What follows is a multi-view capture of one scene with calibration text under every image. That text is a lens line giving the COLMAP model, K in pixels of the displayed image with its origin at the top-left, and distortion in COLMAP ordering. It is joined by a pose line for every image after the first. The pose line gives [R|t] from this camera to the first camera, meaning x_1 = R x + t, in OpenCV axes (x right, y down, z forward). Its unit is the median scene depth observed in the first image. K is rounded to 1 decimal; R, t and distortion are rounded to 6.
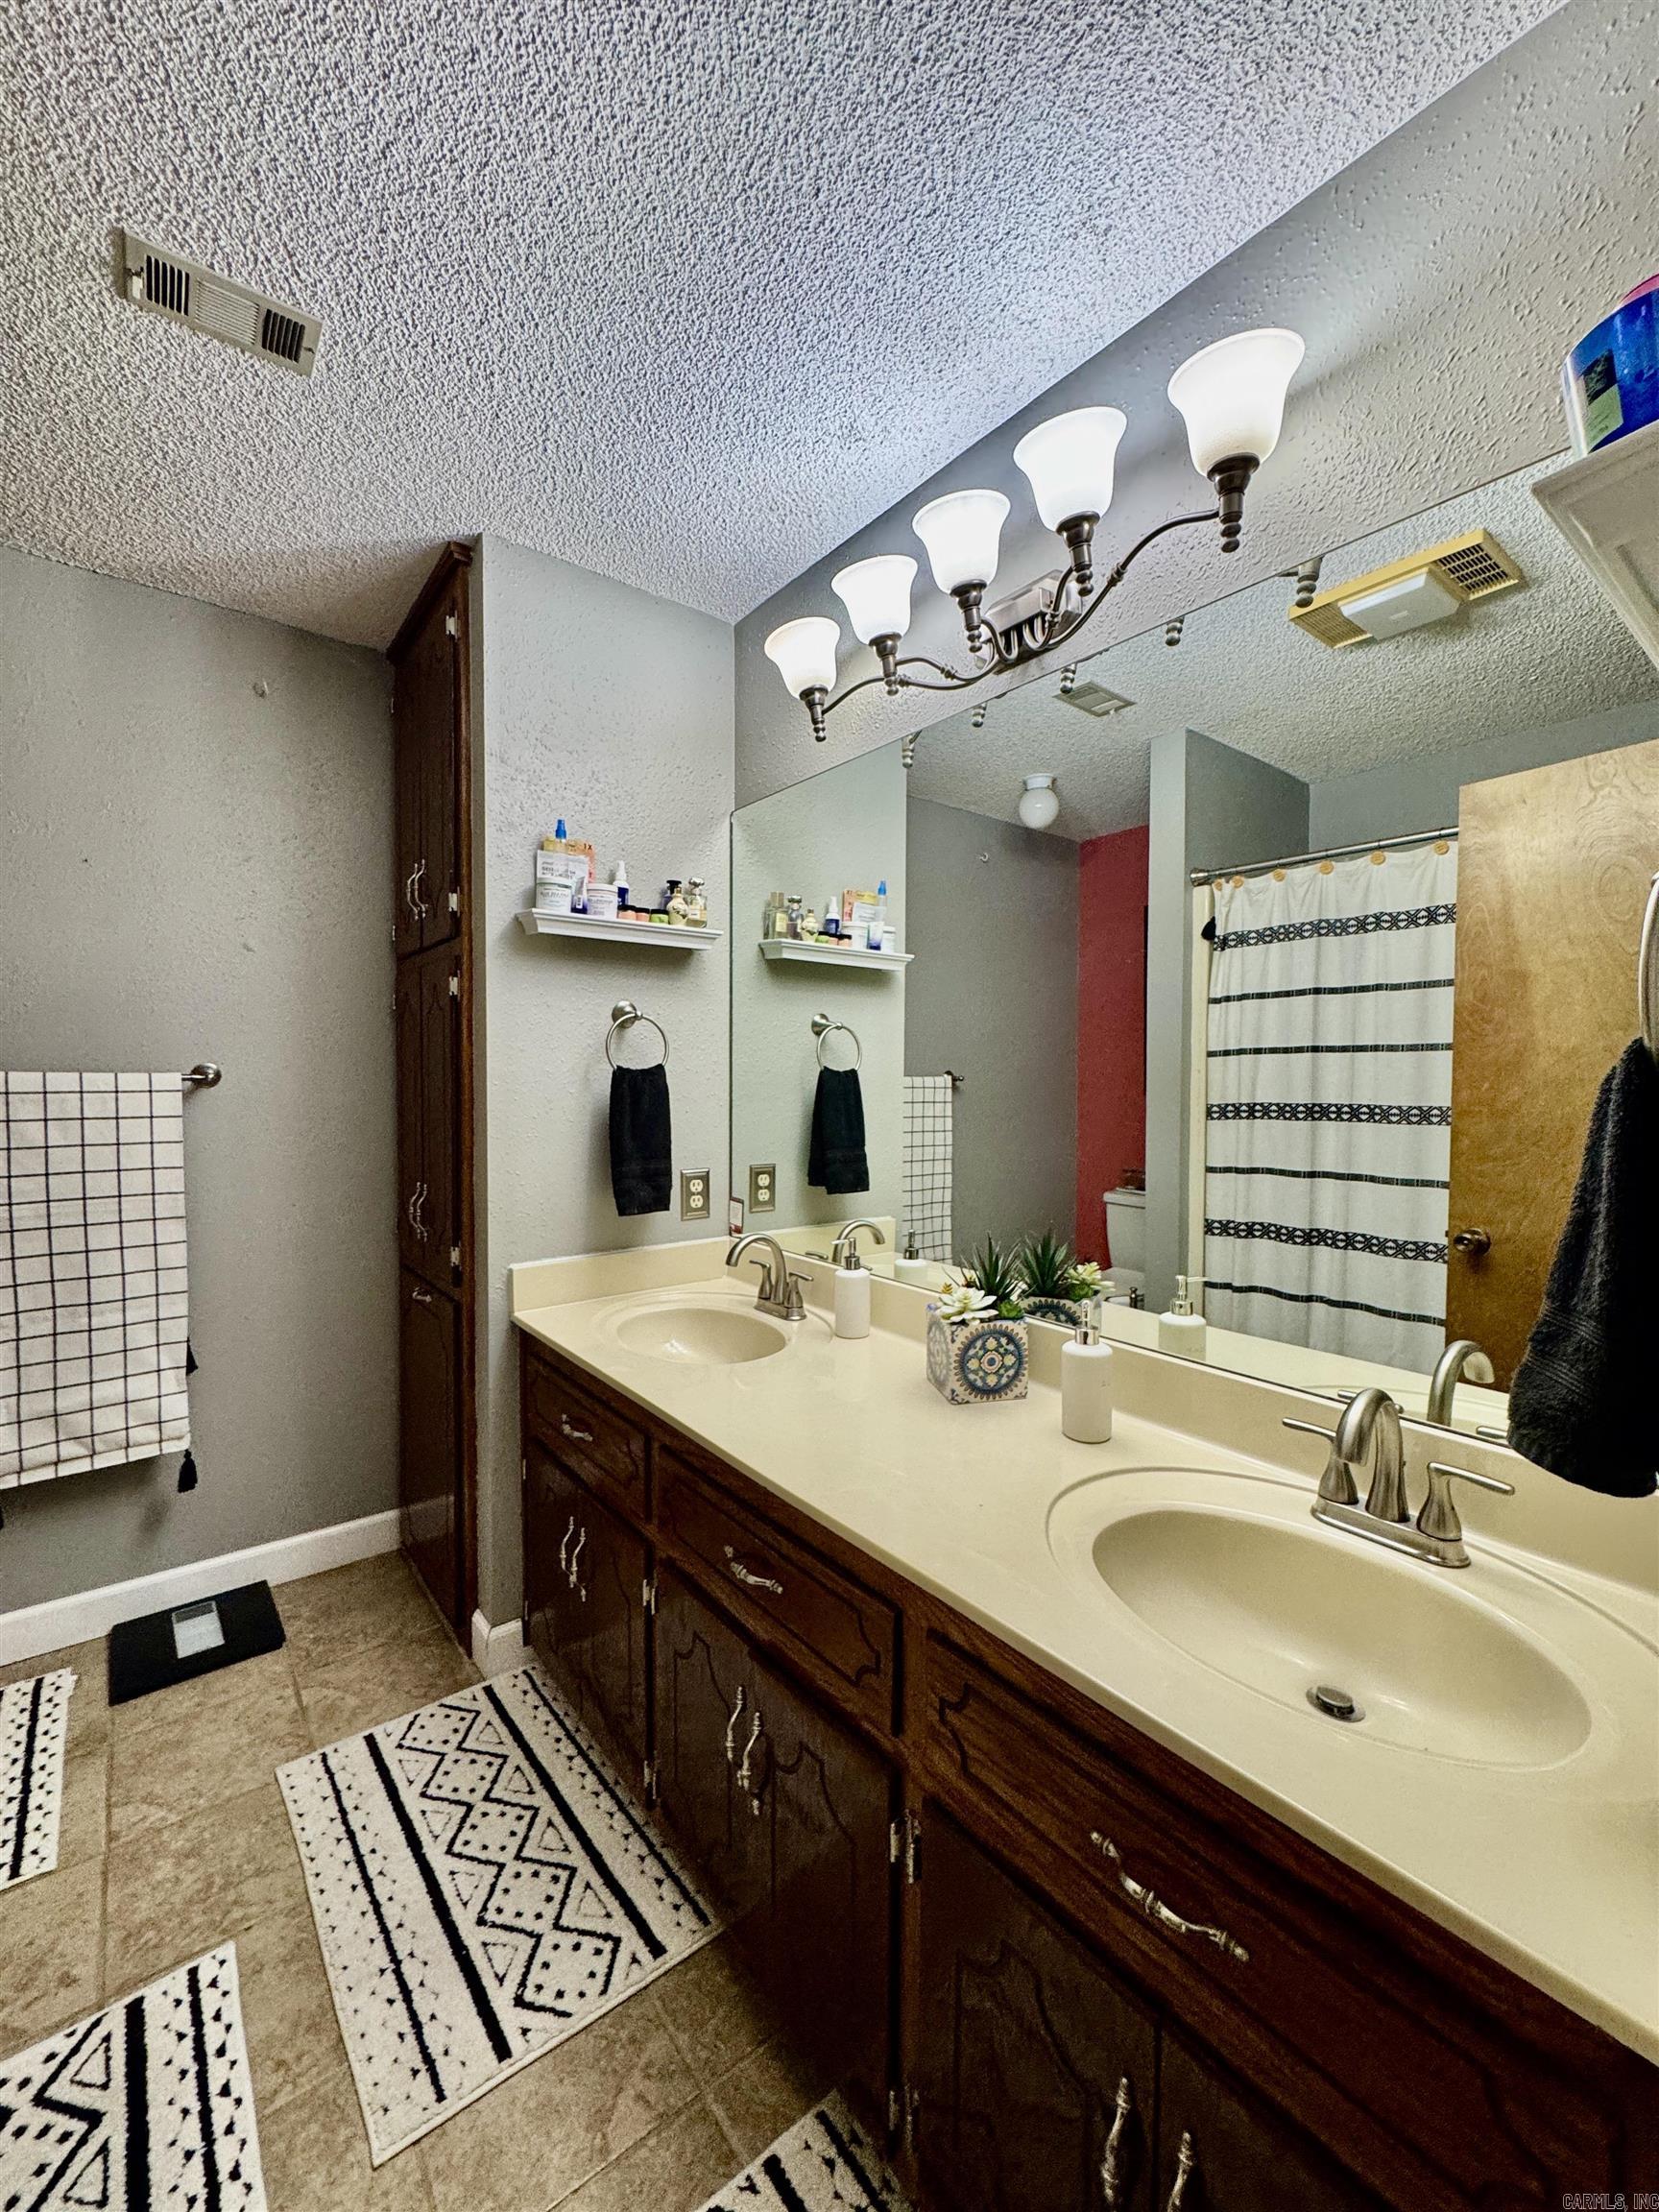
lens RADIAL K [[886.9, 0, 835.0], [0, 886.9, 1103.7], [0, 0, 1]] dist [-0.004513, 0.000635]
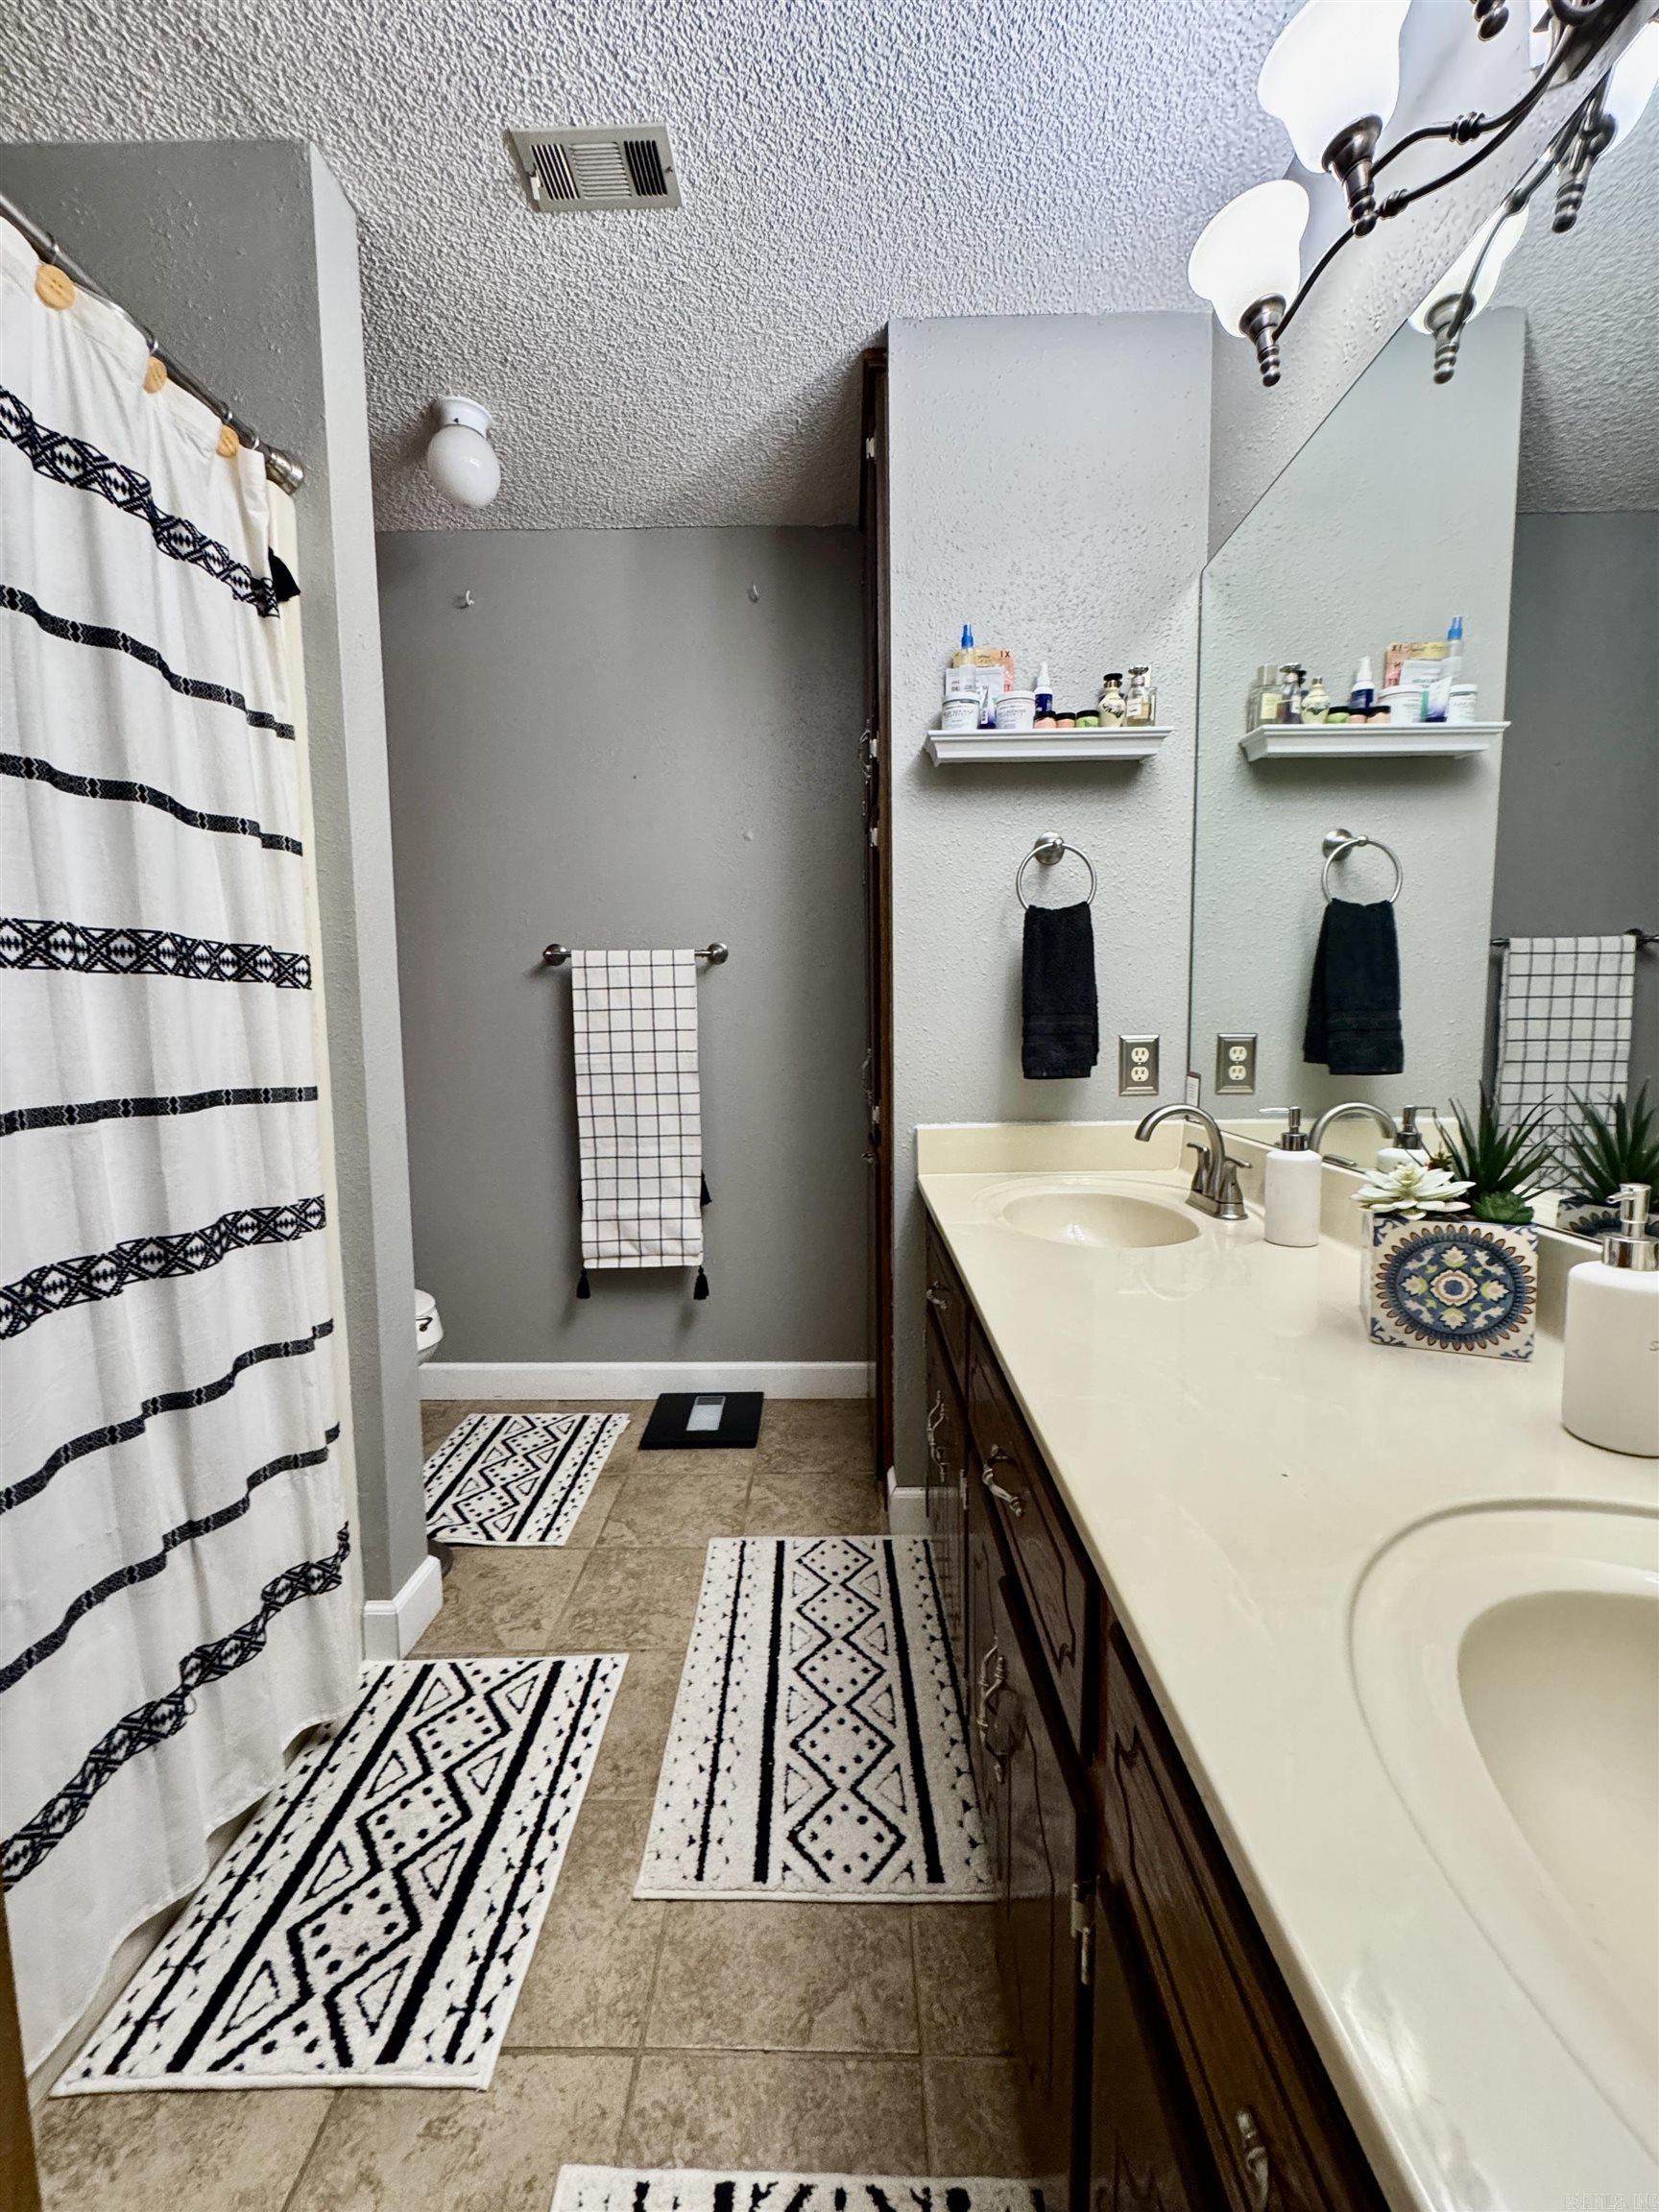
lens RADIAL K [[886.9, 0, 828.2], [0, 886.9, 1104.9], [0, 0, 1]] dist [-0.004513, 0.000635]
pose [[0.775802, 0.047346, -0.629197, 0.164863], [-0.002708, 0.997421, 0.071716, 0.095420], [0.630970, -0.053934, 0.773930, 0.209881]]
